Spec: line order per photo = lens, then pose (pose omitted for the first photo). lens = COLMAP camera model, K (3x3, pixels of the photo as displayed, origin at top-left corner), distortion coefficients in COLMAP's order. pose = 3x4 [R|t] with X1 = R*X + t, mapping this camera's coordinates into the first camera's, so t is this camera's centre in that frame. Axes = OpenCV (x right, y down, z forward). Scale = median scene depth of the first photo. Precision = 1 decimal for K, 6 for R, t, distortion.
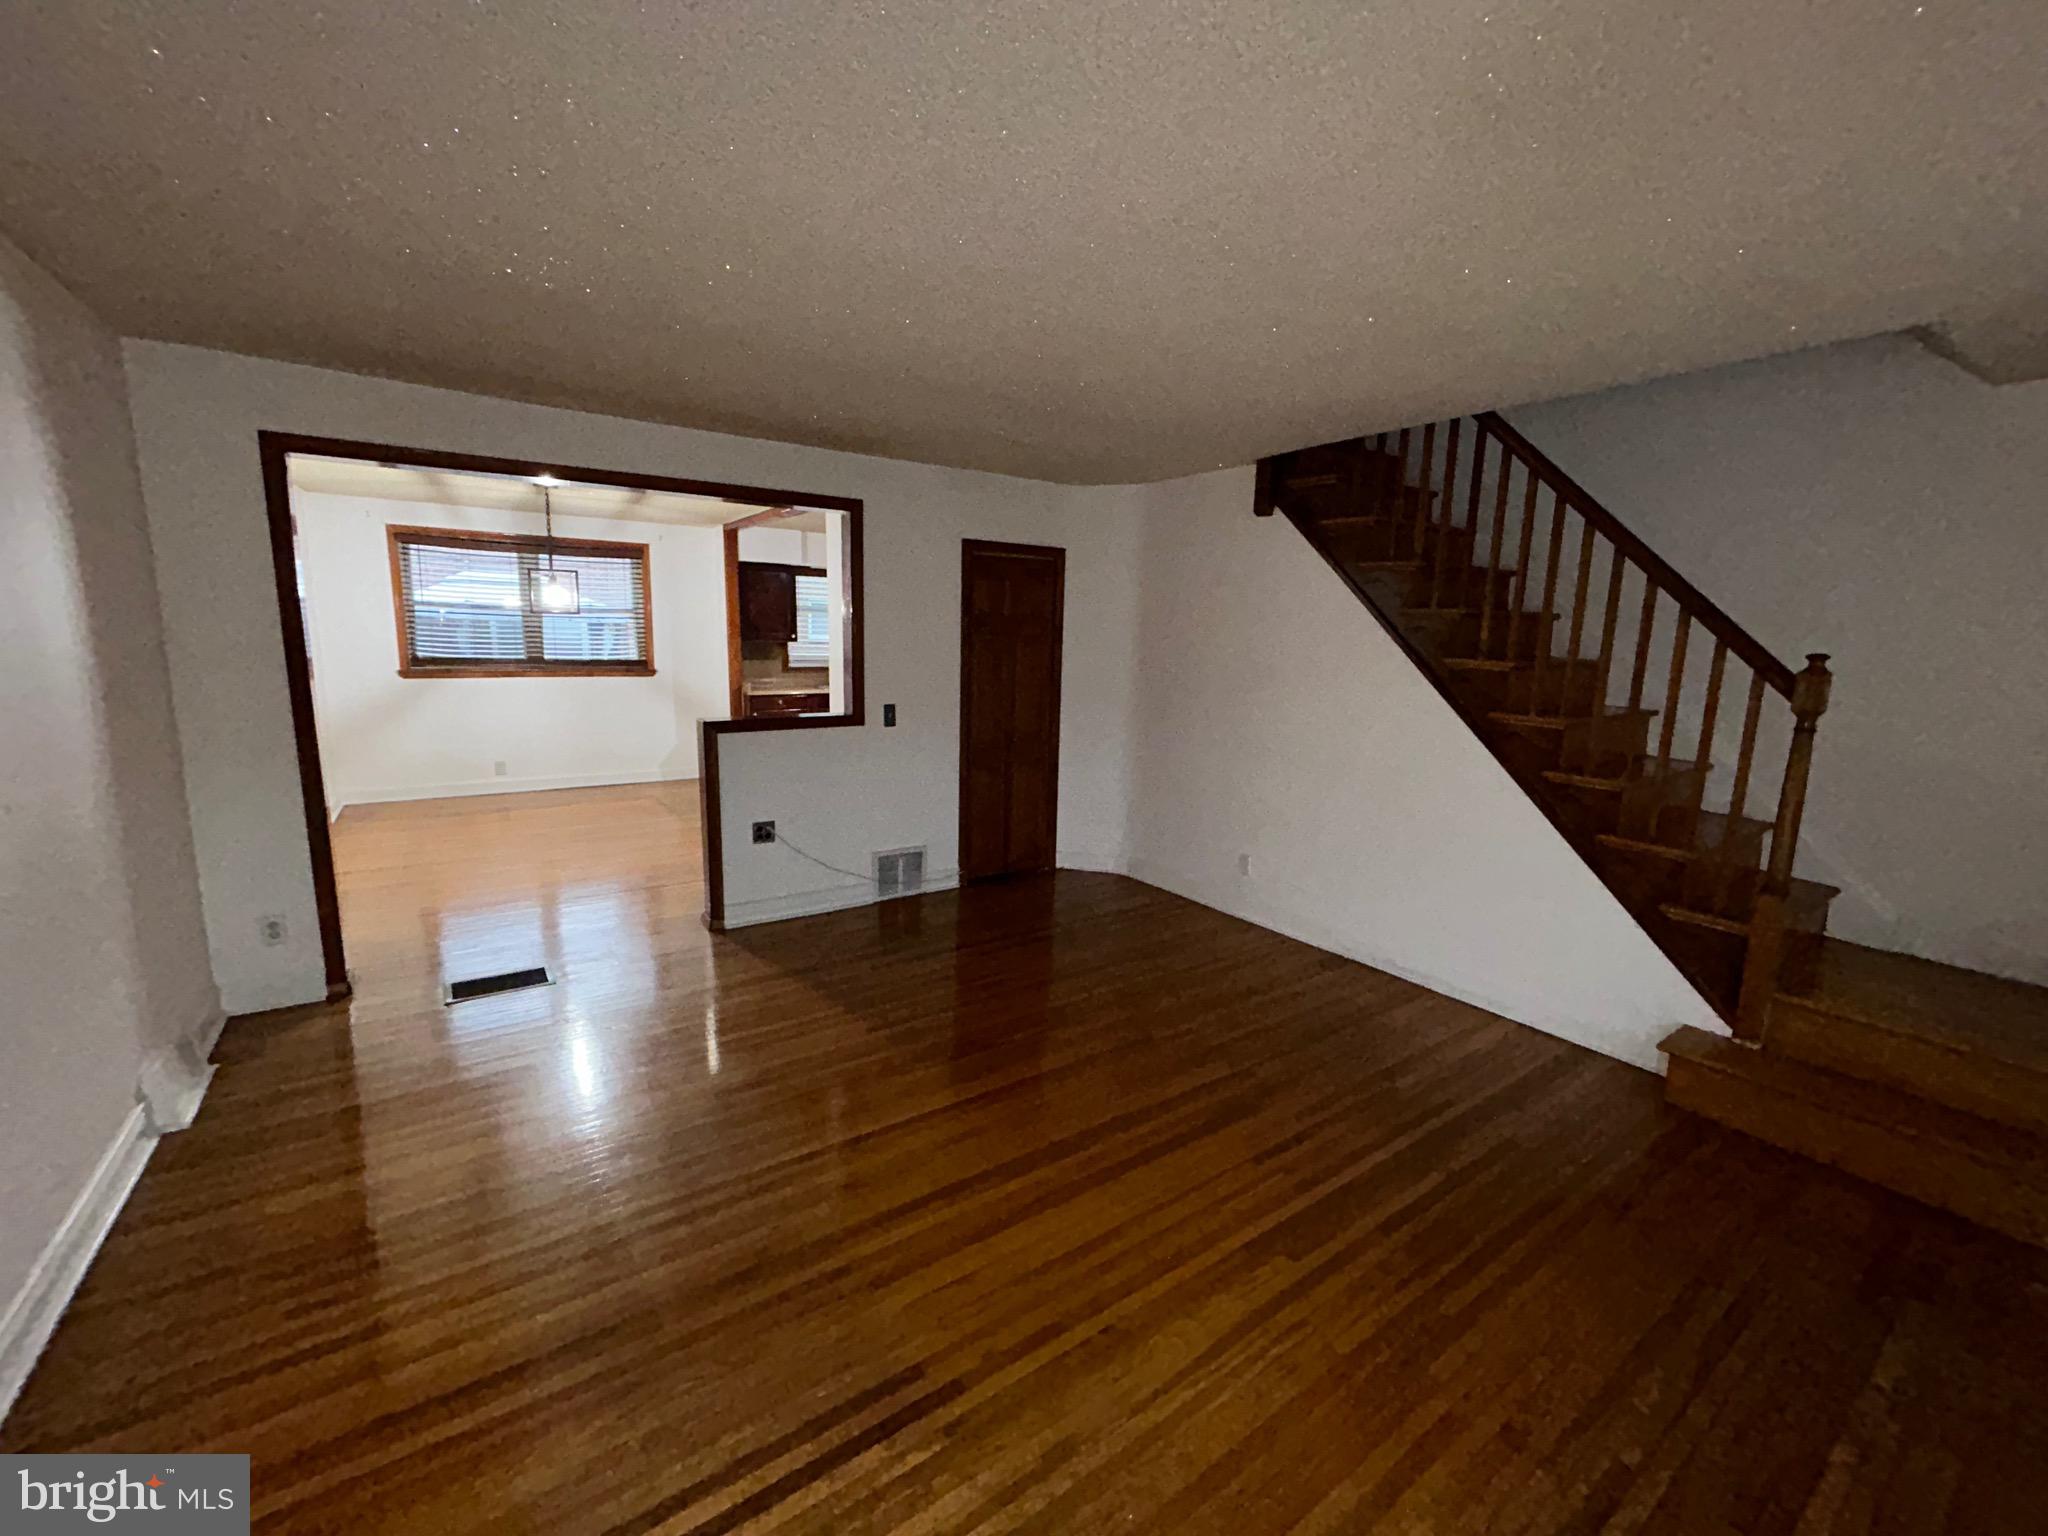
lens RADIAL K [[829.5, 0, 1017.5], [0, 829.5, 774.7], [0, 0, 1]] dist [0.000163, 0.000334]
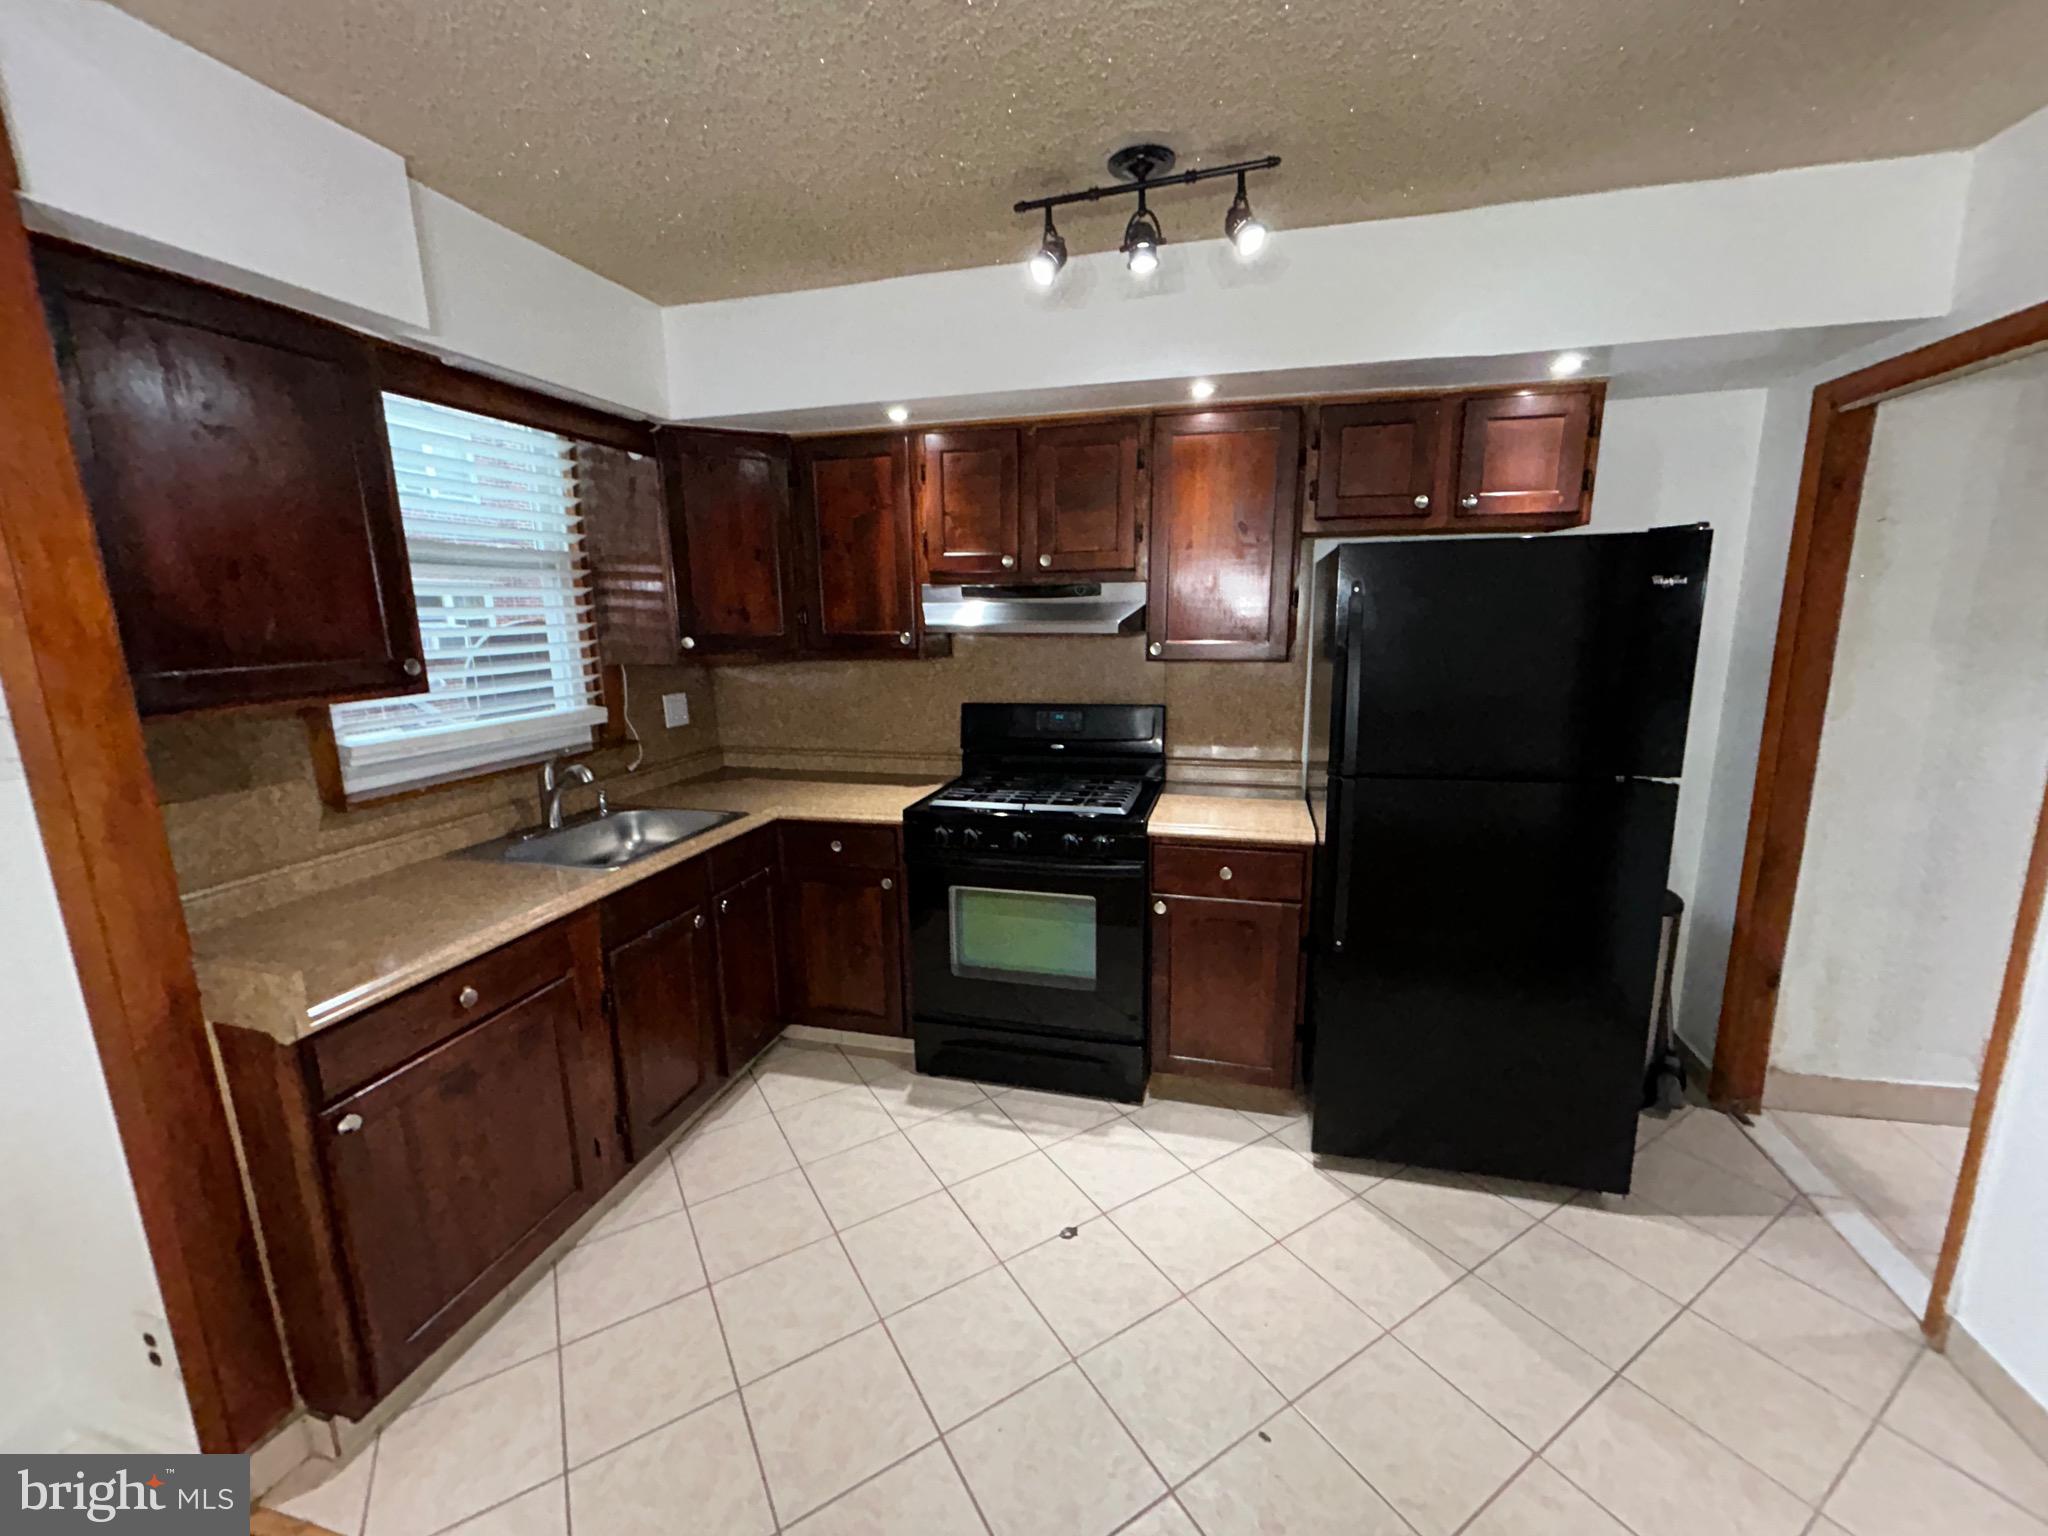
lens RADIAL K [[829.5, 0, 1024.5], [0, 829.5, 768.0], [0, 0, 1]] dist [0.000163, 0.000334]
pose [[0.758034, -0.161342, 0.631943, -0.299540], [0.146912, 0.986258, 0.075577, -0.137459], [-0.635453, 0.035550, 0.771321, 0.746360]]
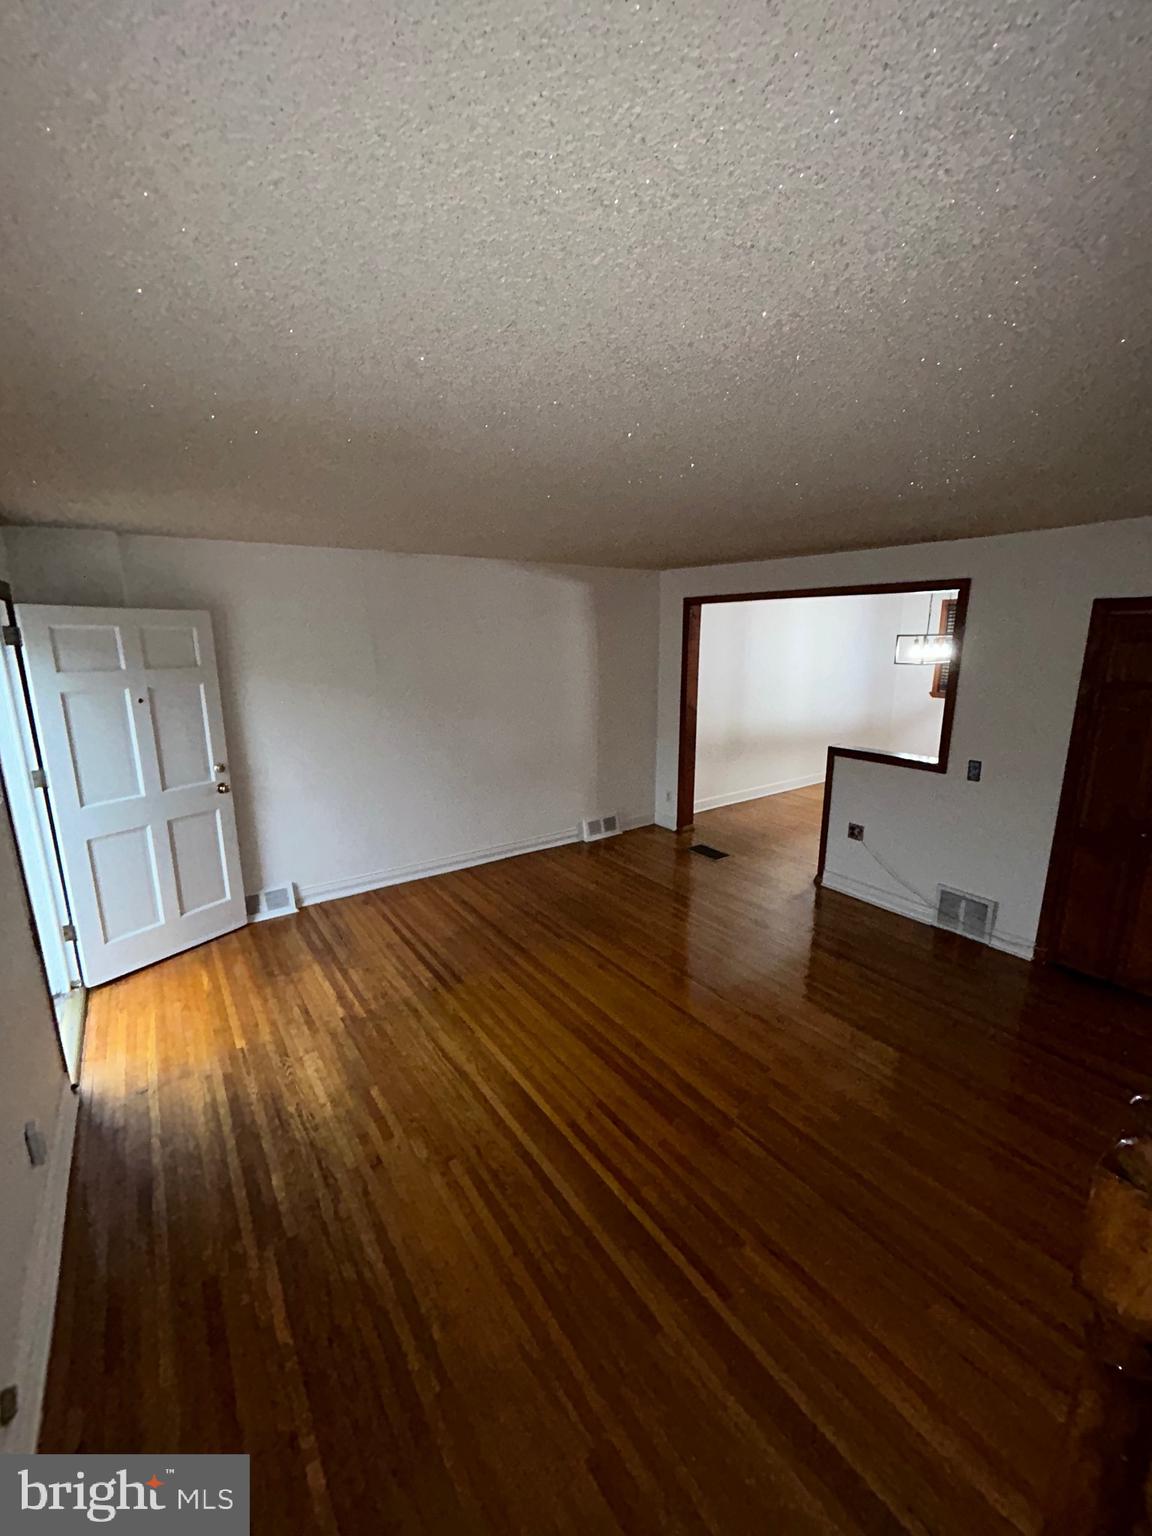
lens RADIAL K [[622.1, 0, 572.6], [0, 622.1, 774.5], [0, 0, 1]] dist [0.000163, 0.000334]
pose [[0.000772, 0.204056, -0.978959, 0.730614], [-0.162656, 0.965948, 0.201216, -0.164263], [0.986682, 0.159078, 0.033937, 0.510169]]
